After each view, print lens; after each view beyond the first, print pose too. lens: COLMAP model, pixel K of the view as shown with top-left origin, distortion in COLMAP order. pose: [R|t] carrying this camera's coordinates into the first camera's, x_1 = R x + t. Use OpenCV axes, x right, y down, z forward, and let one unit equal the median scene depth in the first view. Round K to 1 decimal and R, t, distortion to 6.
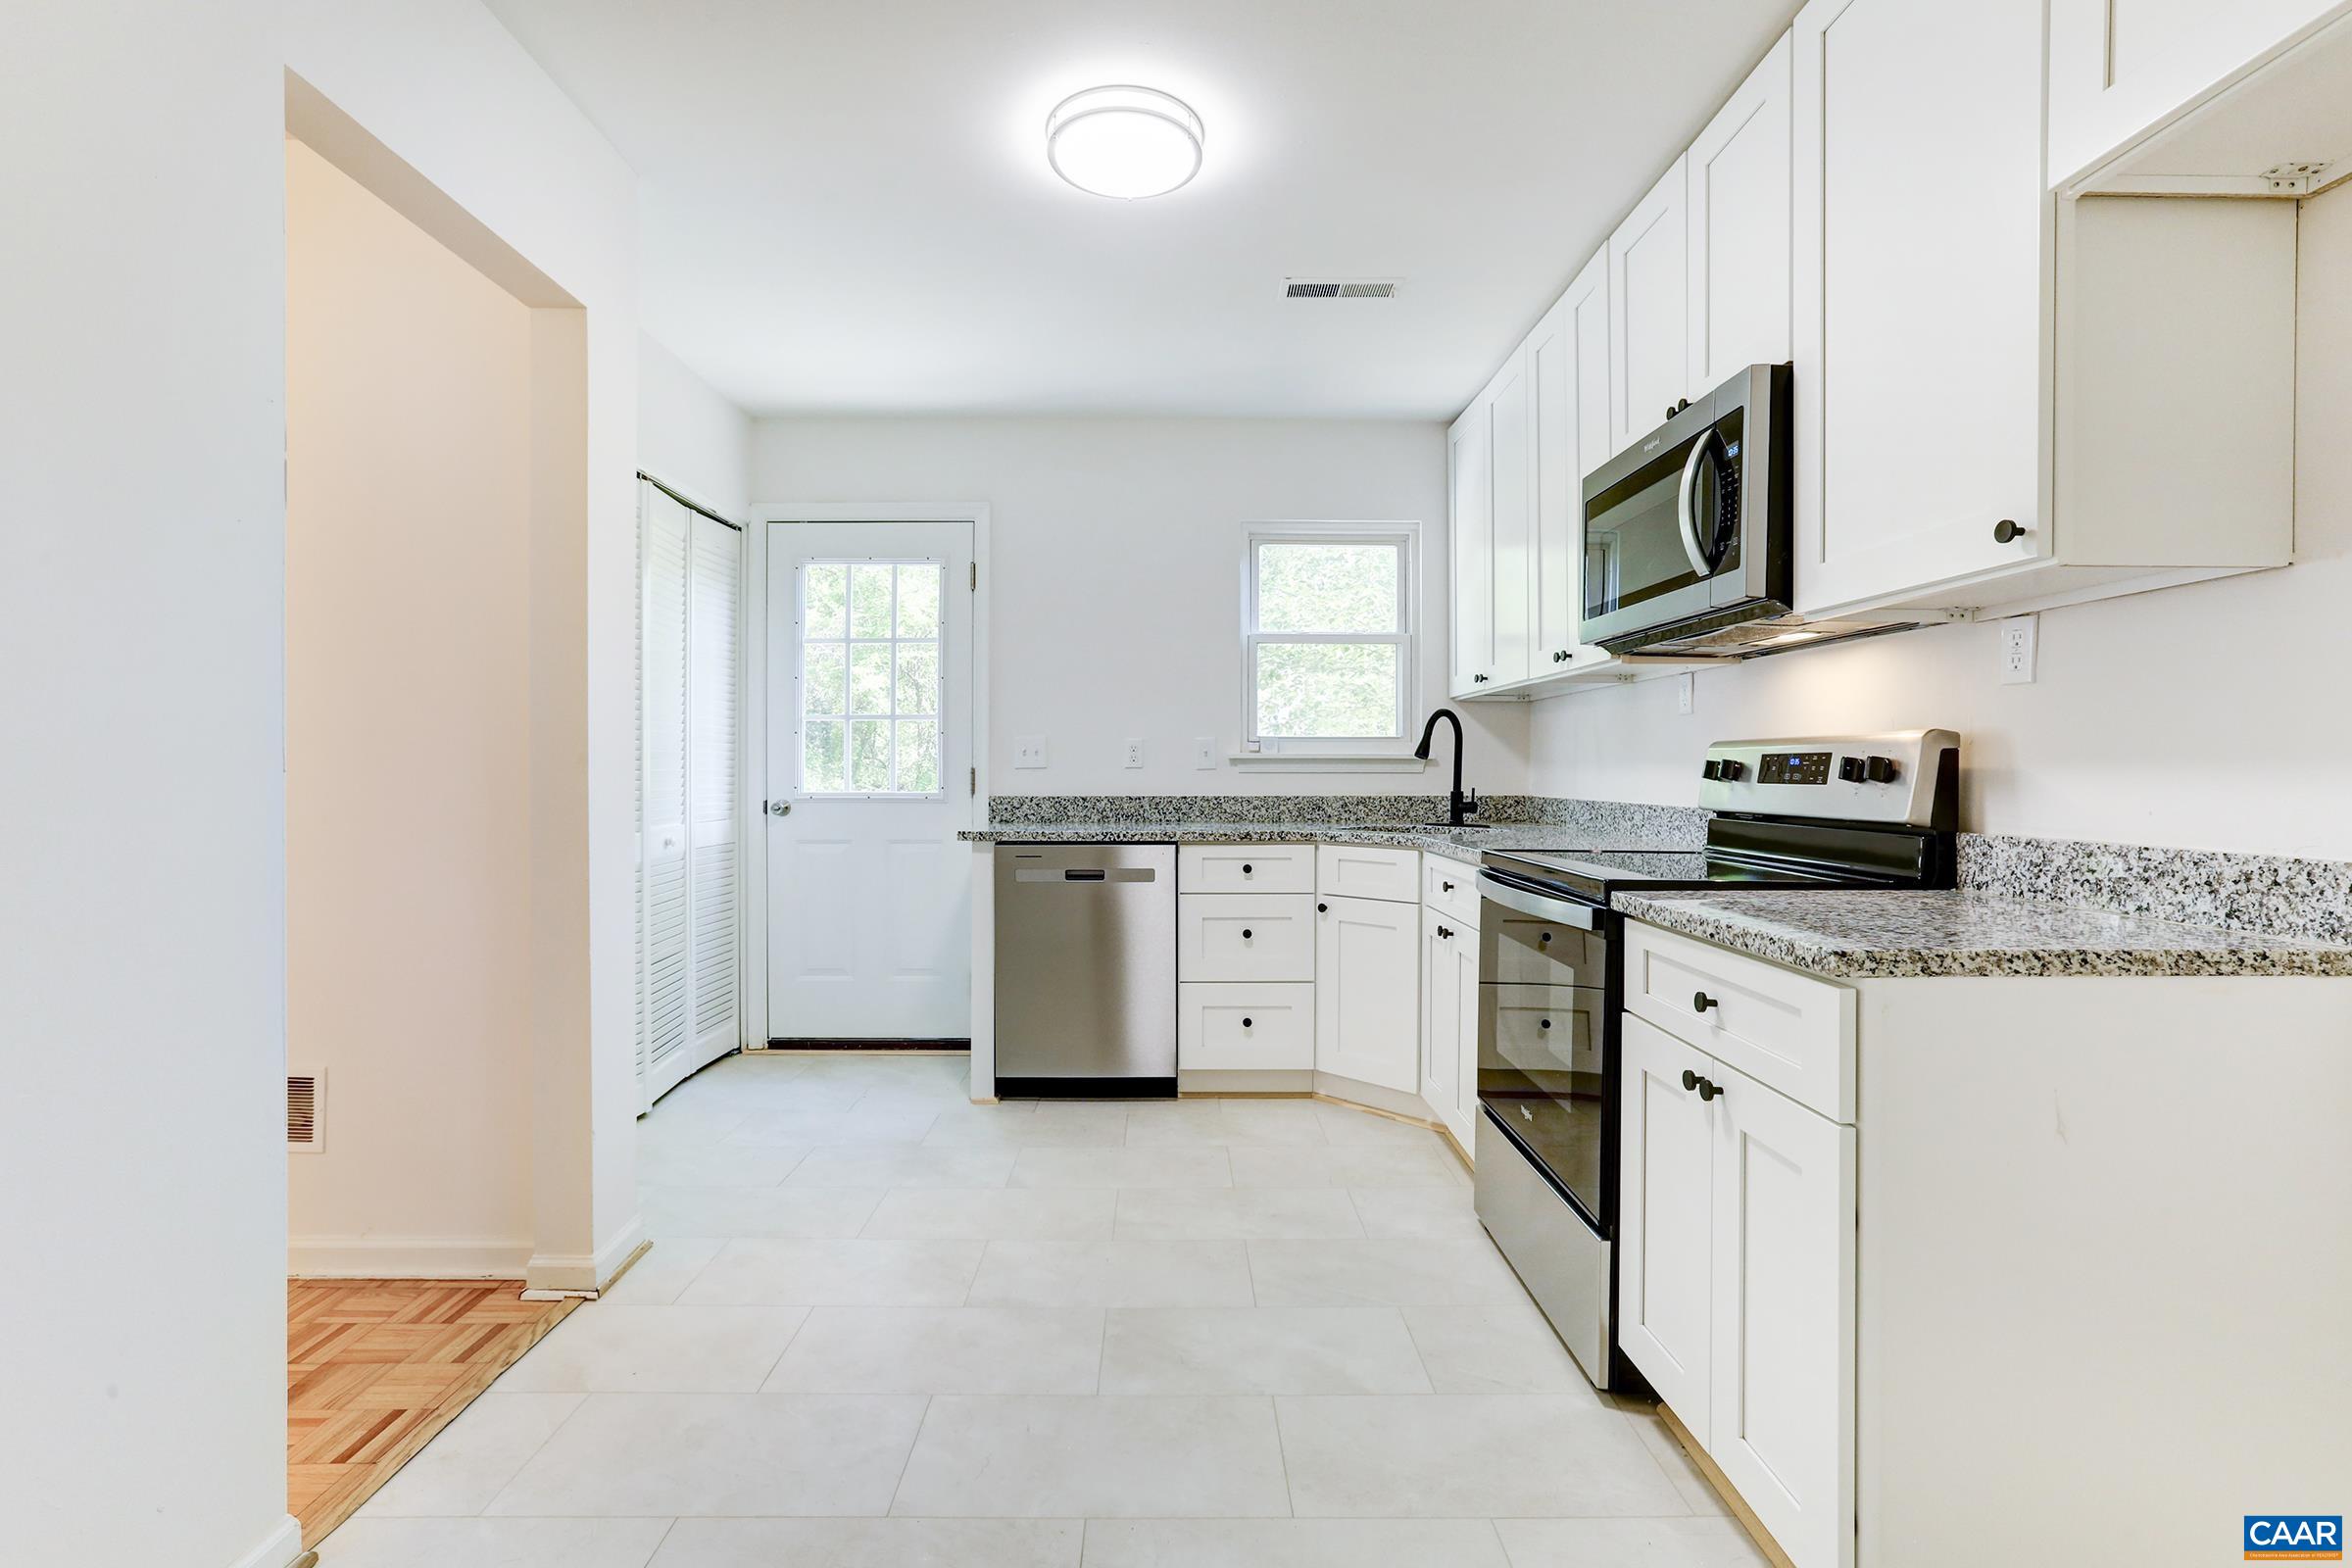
lens RADIAL K [[1059.2, 0, 1180.4], [0, 1059.2, 773.4], [0, 0, 1]] dist [-0.044397, 0.021052]
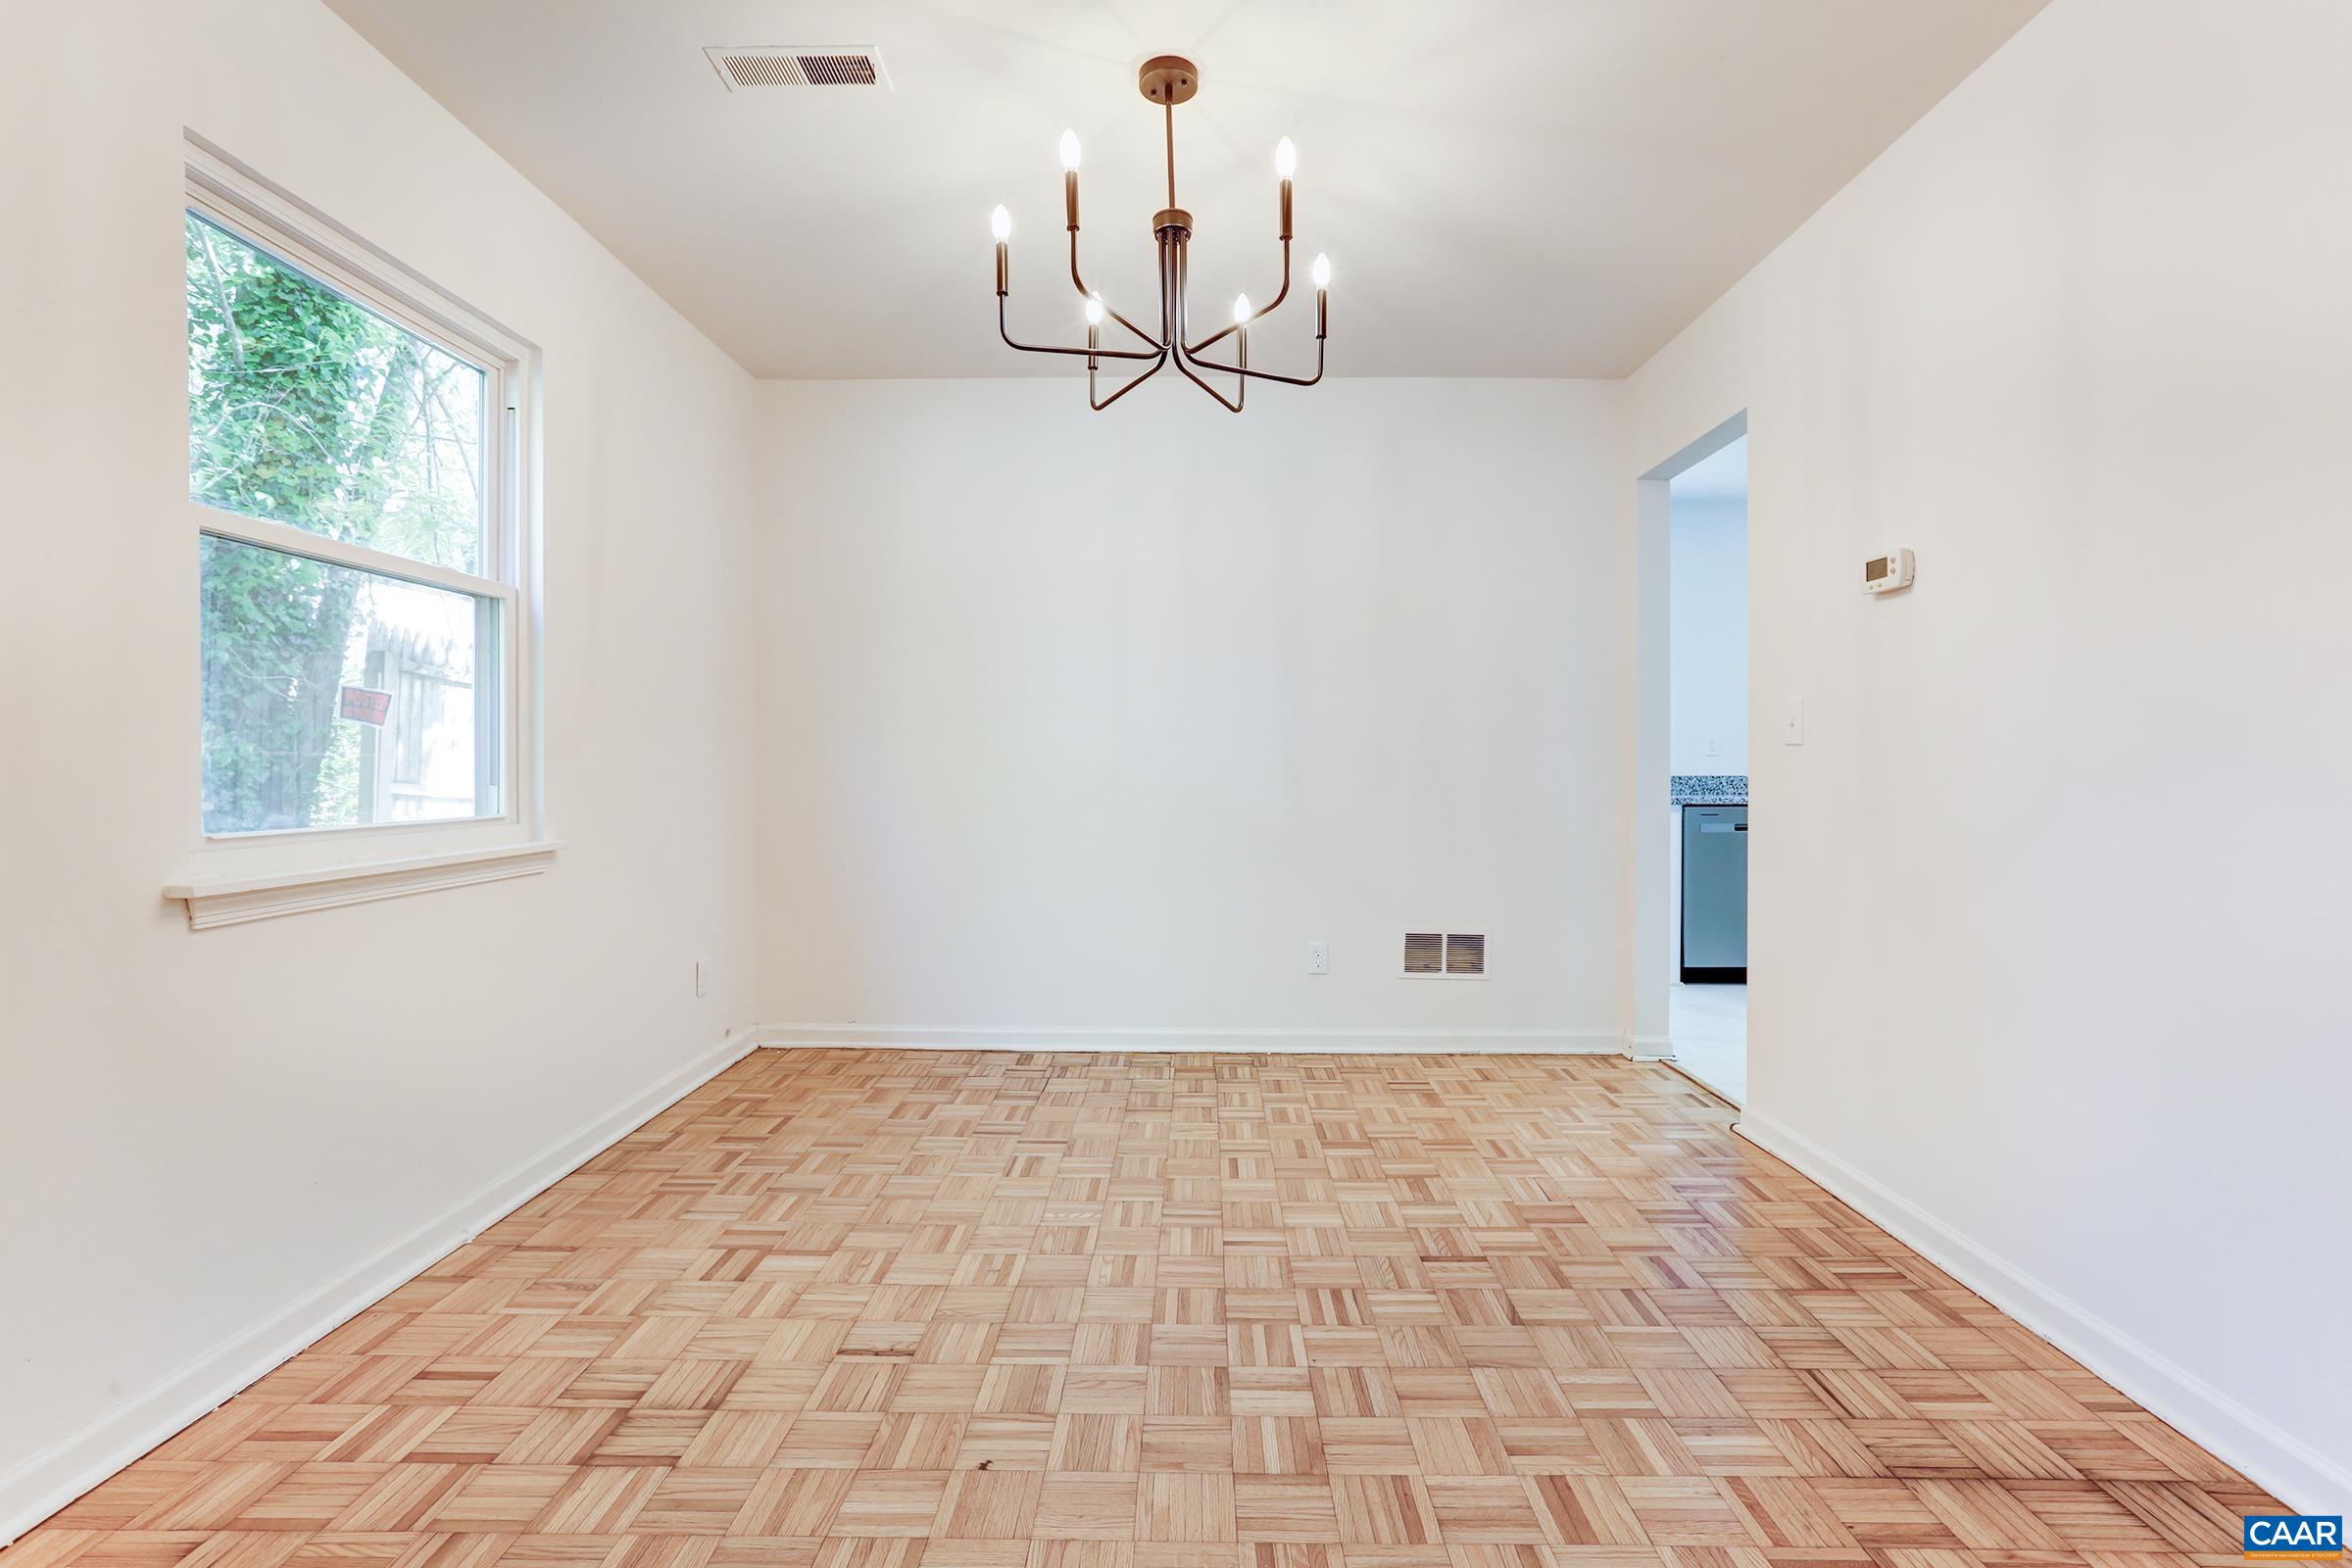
lens RADIAL K [[1070.7, 0, 1178.9], [0, 1070.7, 774.0], [0, 0, 1]] dist [-0.045024, 0.012169]
pose [[0.999725, 0.002115, -0.023351, -0.839264], [-0.002076, 0.999996, 0.001695, 0.021188], [0.023354, -0.001646, 0.999726, -0.471975]]
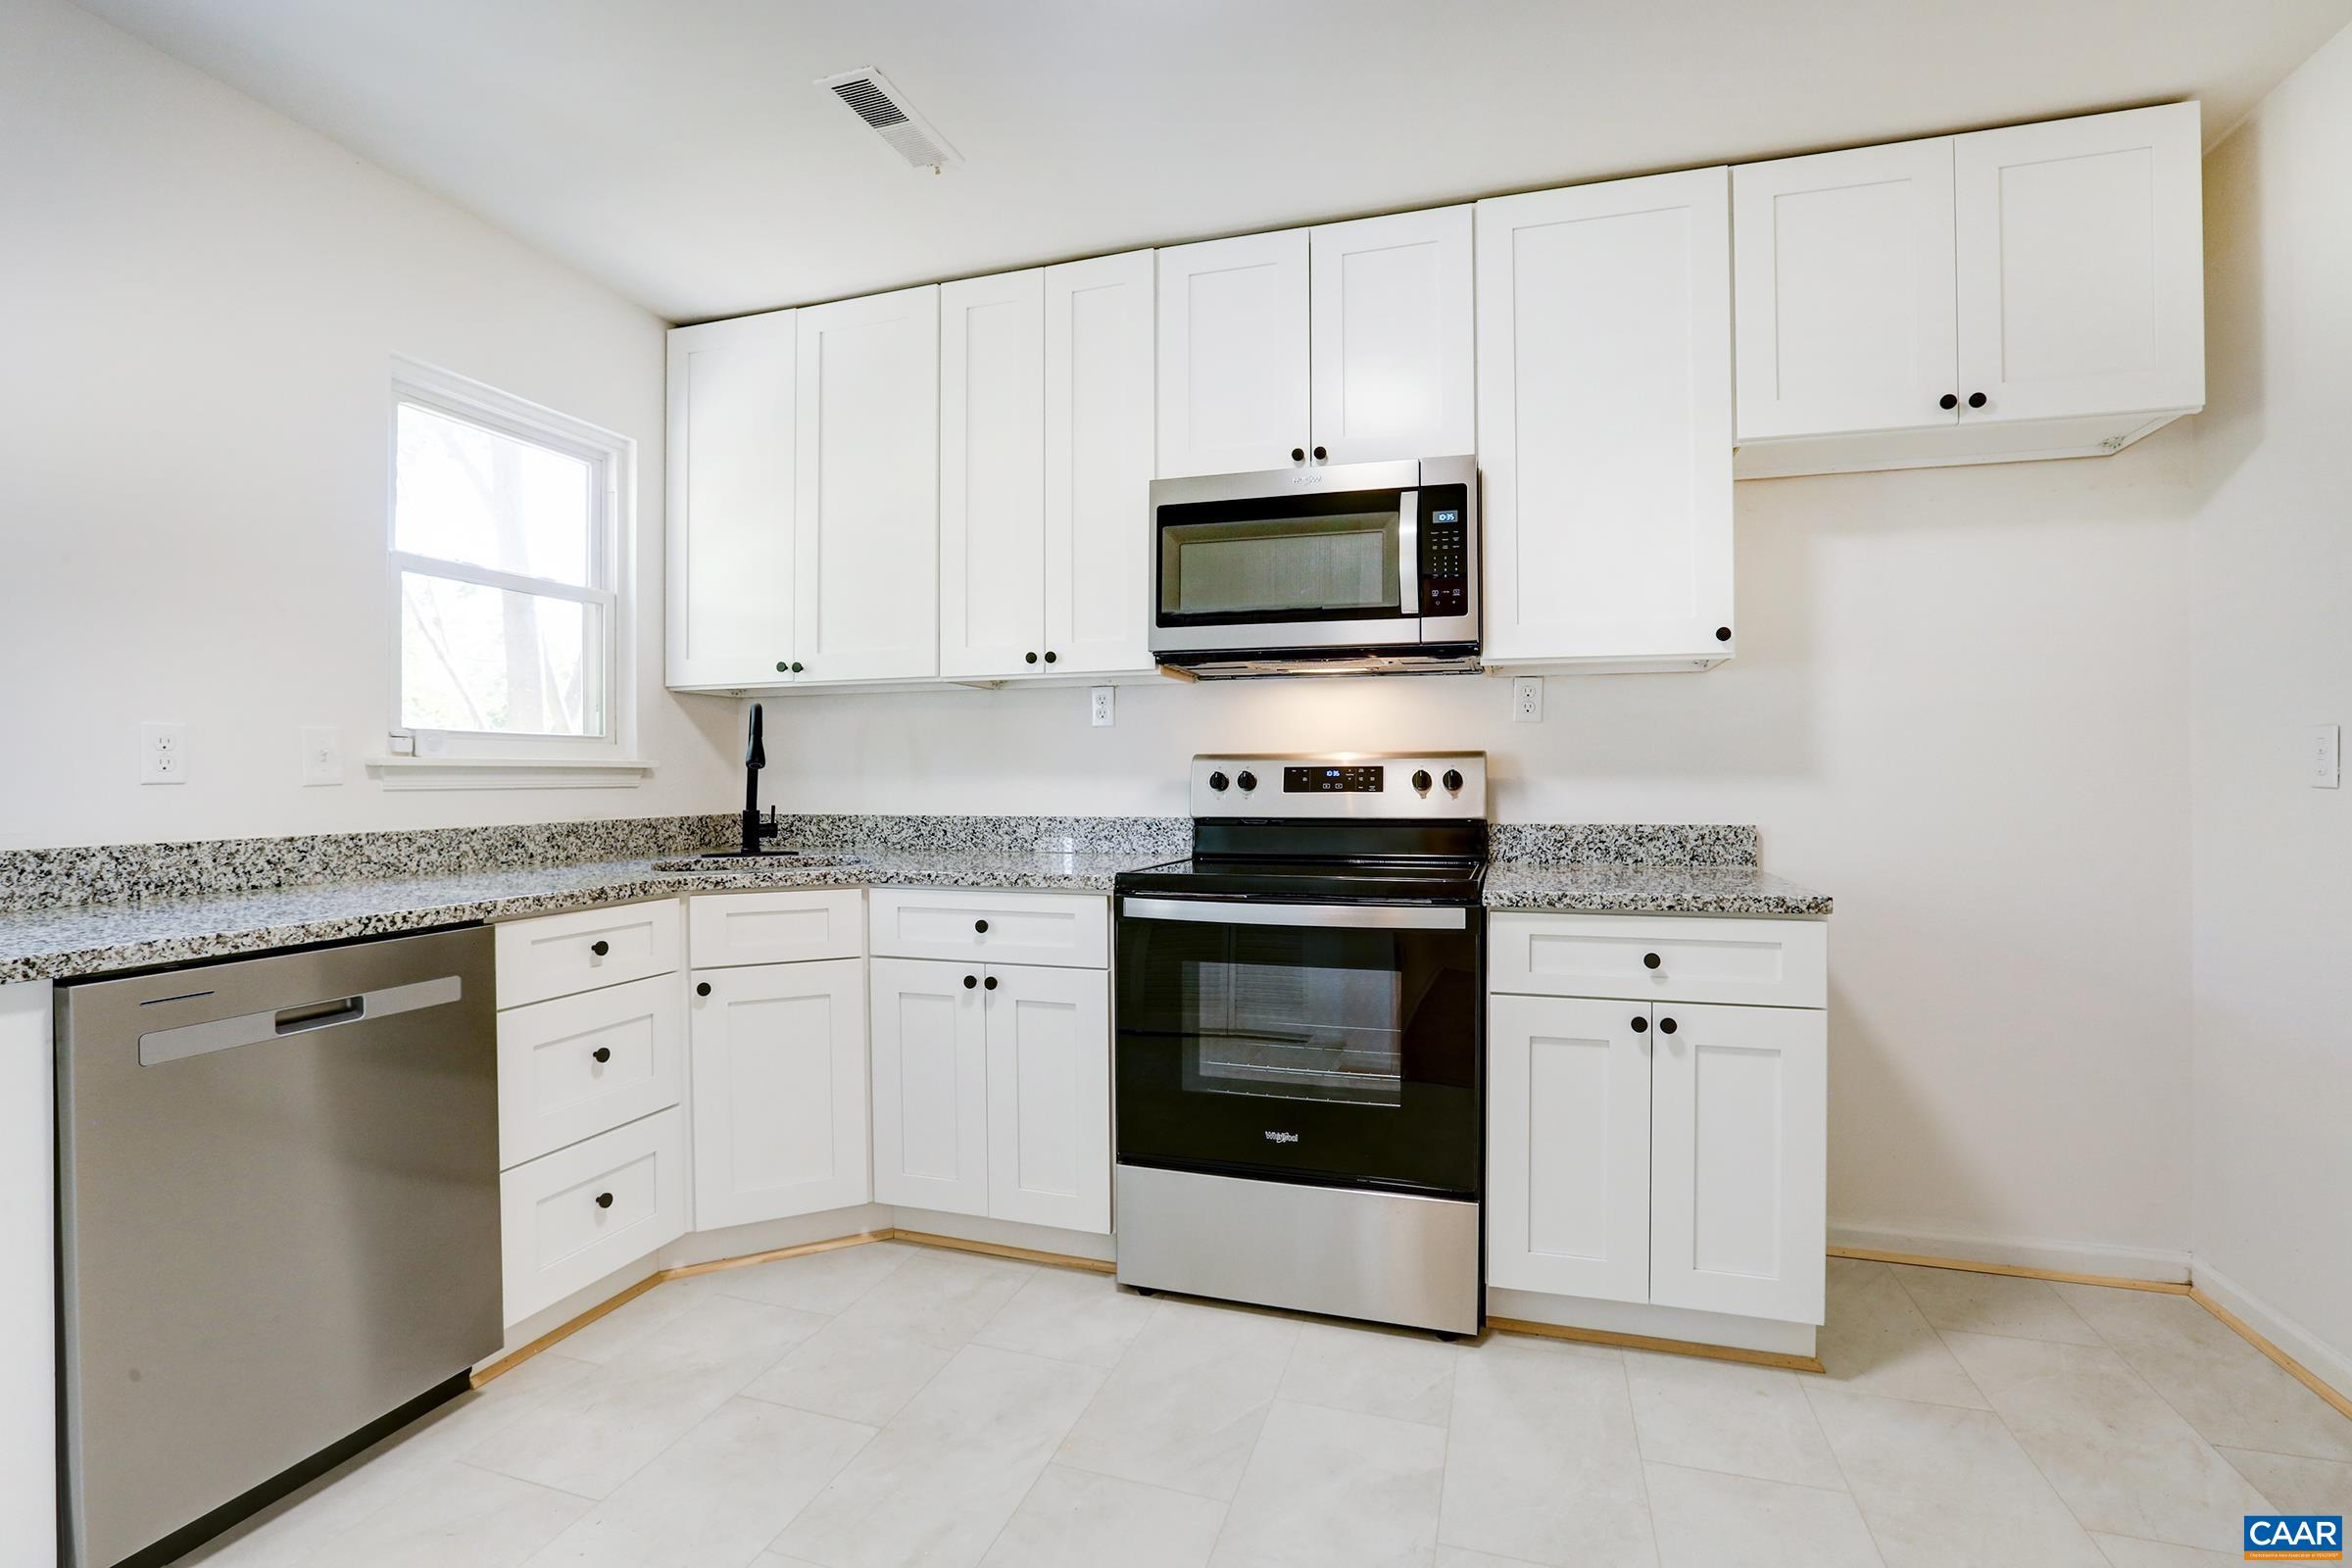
lens RADIAL K [[1070.7, 0, 1178.9], [0, 1070.7, 774.0], [0, 0, 1]] dist [-0.045024, 0.012169]
pose [[0.315677, -0.000587, 0.948867, -0.406164], [0.007632, 0.999969, -0.001921, -0.006118], [-0.948836, 0.007848, 0.315672, 0.495205]]
